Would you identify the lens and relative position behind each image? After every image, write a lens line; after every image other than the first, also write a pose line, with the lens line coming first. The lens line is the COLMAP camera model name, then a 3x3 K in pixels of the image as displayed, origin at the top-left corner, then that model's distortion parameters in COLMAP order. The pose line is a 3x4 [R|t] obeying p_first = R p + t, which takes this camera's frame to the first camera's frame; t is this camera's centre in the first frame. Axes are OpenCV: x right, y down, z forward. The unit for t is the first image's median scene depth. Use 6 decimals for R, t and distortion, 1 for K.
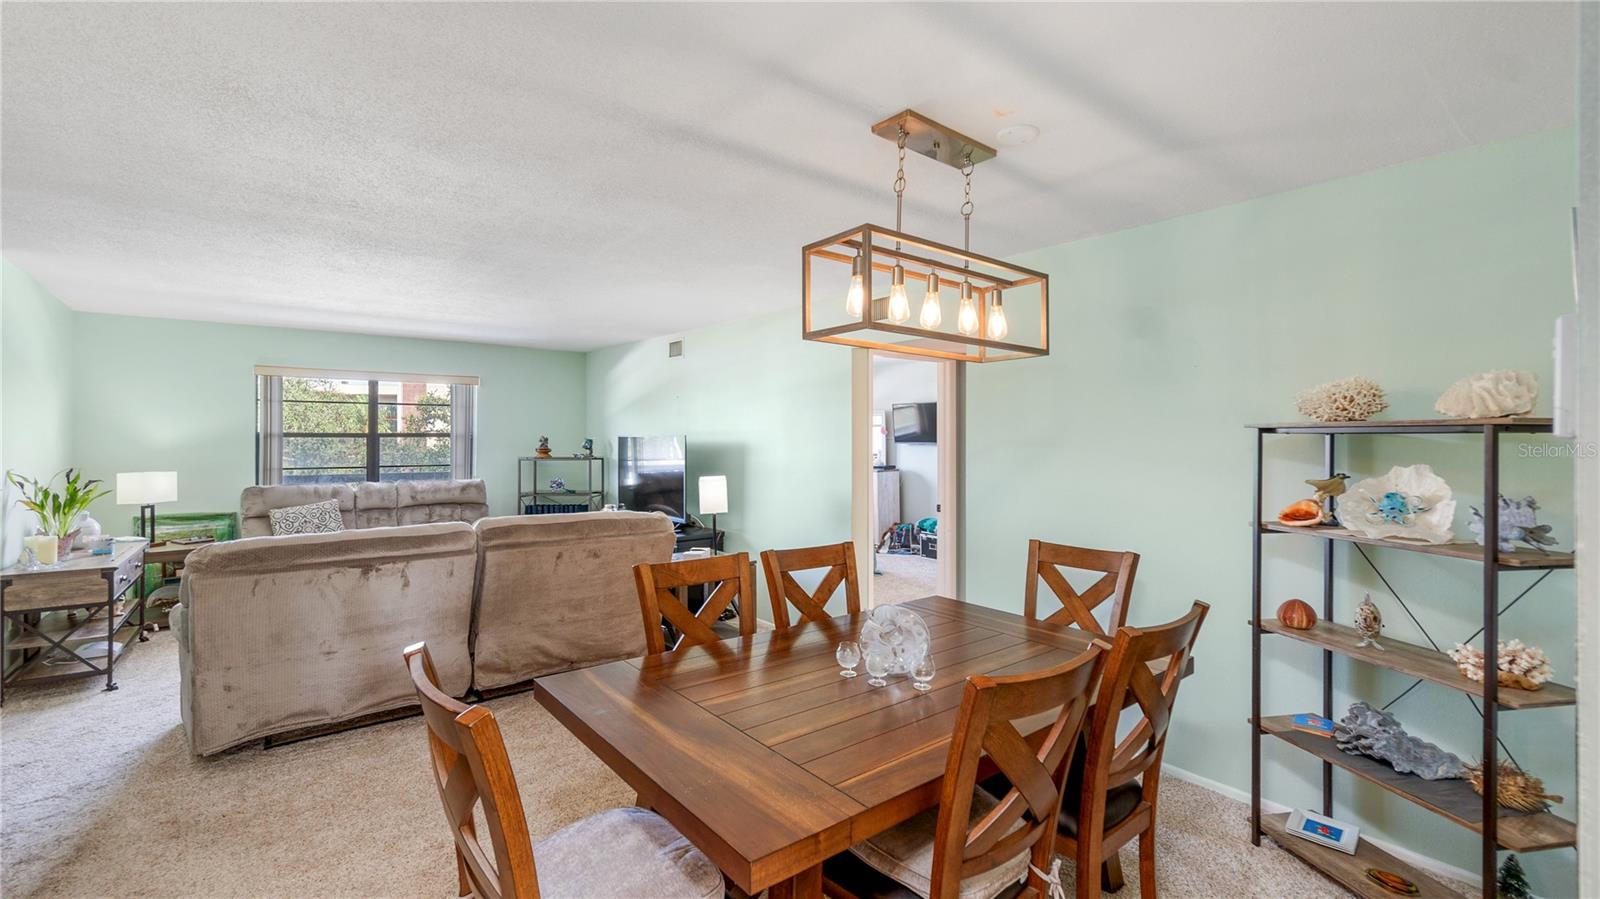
lens RADIAL K [[678.9, 0, 777.9], [0, 678.9, 437.7], [0, 0, 1]] dist [-0.000266, 0.000140]
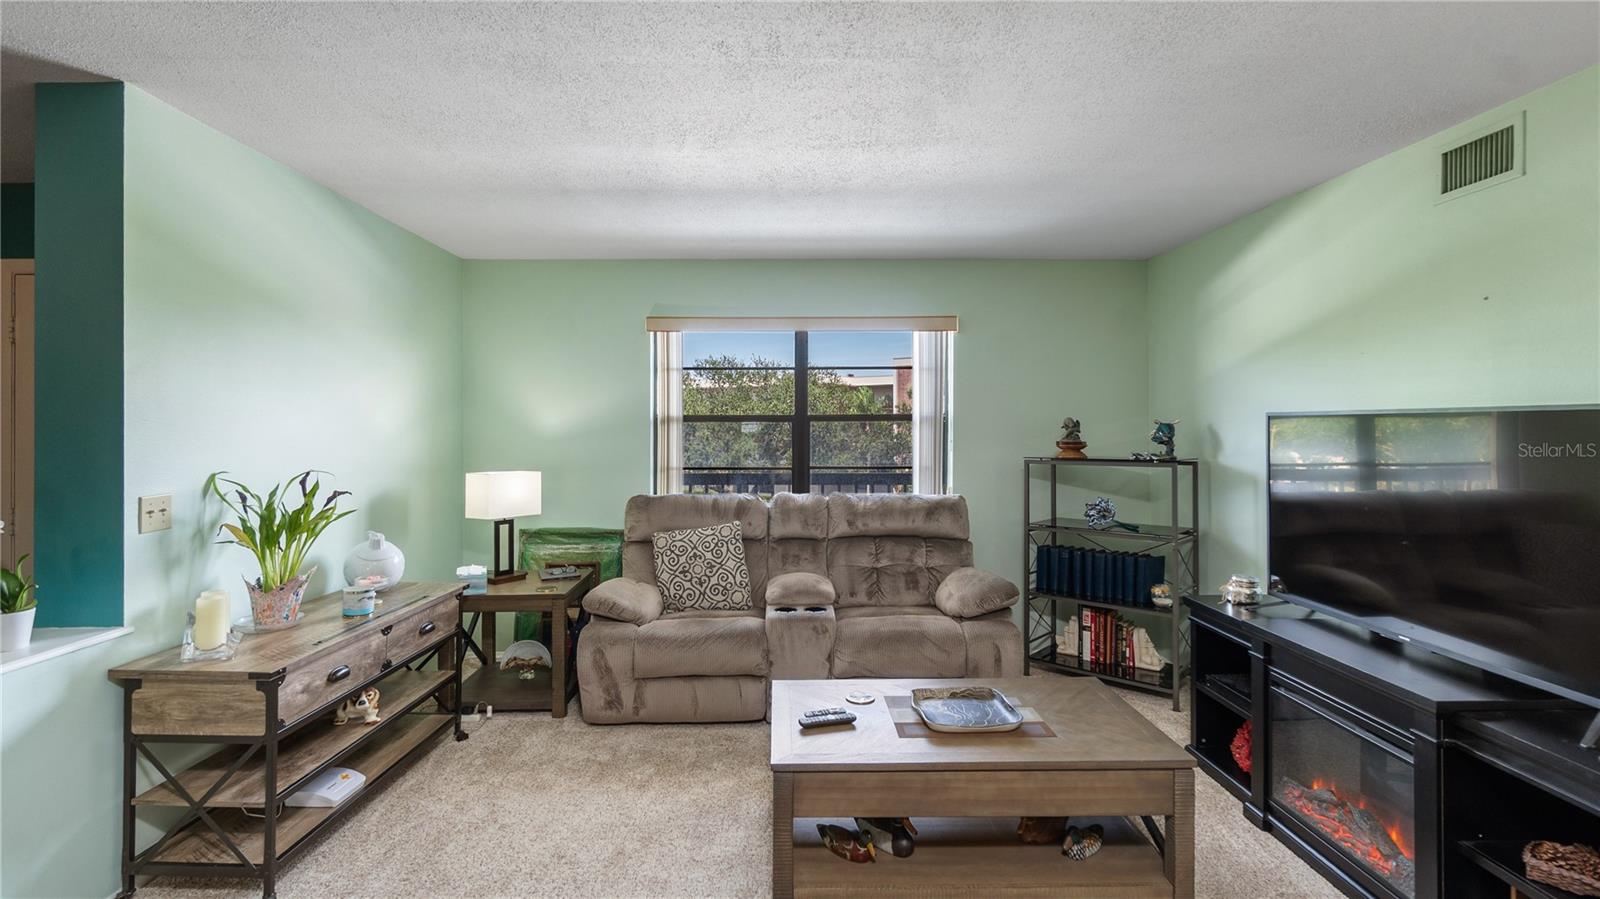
lens RADIAL K [[711.1, 0, 791.8], [0, 711.1, 422.7], [0, 0, 1]] dist [0.003154, 0.000460]
pose [[0.788653, -0.007391, -0.614794, -0.202558], [0.003835, 0.999967, -0.007103, 0.005132], [0.614827, 0.003244, 0.788656, 0.493291]]
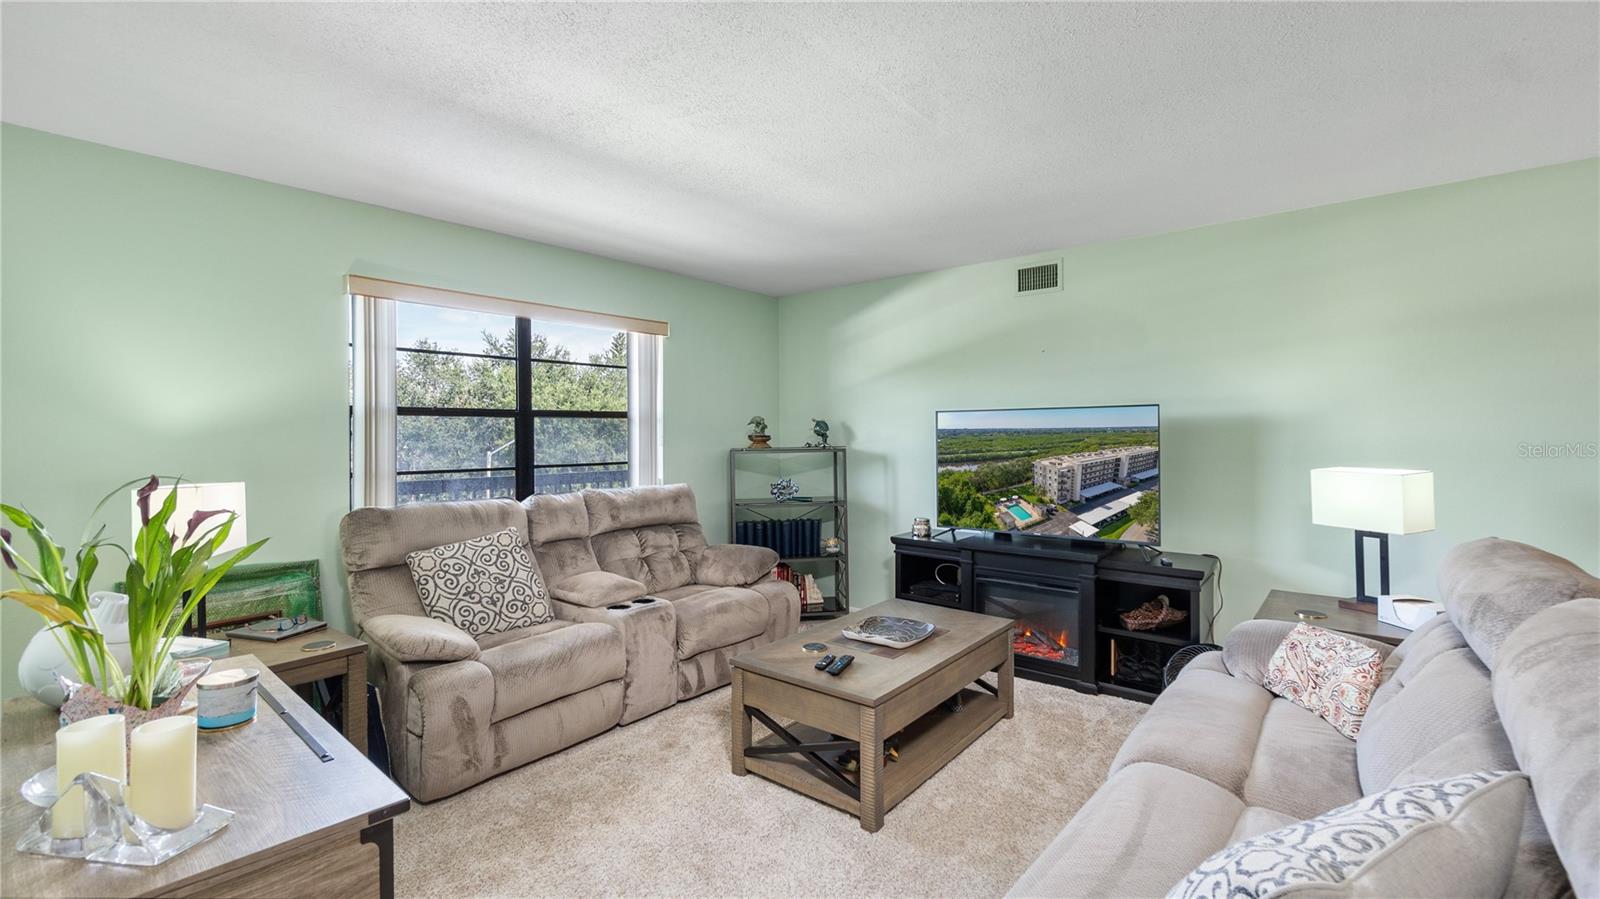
lens RADIAL K [[678.9, 0, 777.9], [0, 678.9, 437.7], [0, 0, 1]] dist [-0.000266, 0.000140]
pose [[0.980634, -0.011304, 0.195525, -0.524384], [0.010806, 0.999935, 0.003617, 0.018514], [-0.195553, -0.001434, 0.980692, 0.404779]]
